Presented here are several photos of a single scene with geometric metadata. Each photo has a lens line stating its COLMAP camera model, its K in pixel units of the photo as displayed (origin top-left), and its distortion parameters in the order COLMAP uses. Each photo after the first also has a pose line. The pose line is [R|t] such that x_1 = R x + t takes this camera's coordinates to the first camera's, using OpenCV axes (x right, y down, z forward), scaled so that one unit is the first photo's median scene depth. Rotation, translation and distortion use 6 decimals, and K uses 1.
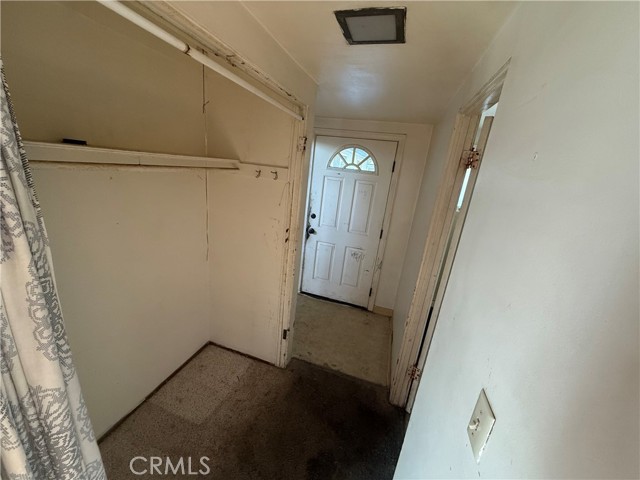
lens RADIAL K [[254.4, 0, 318.6], [0, 254.4, 242.2], [0, 0, 1]] dist [-0.001055, -0.000045]
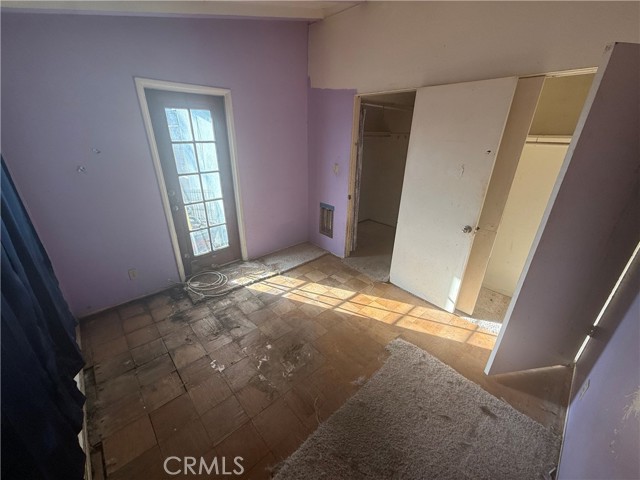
lens RADIAL K [[254.4, 0, 318.7], [0, 254.4, 238.5], [0, 0, 1]] dist [-0.001055, -0.000045]
pose [[0.864612, 0.108085, -0.490677, 0.388551], [-0.067445, 0.992716, 0.099829, 0.481919], [0.497893, -0.053219, 0.865604, -1.472865]]
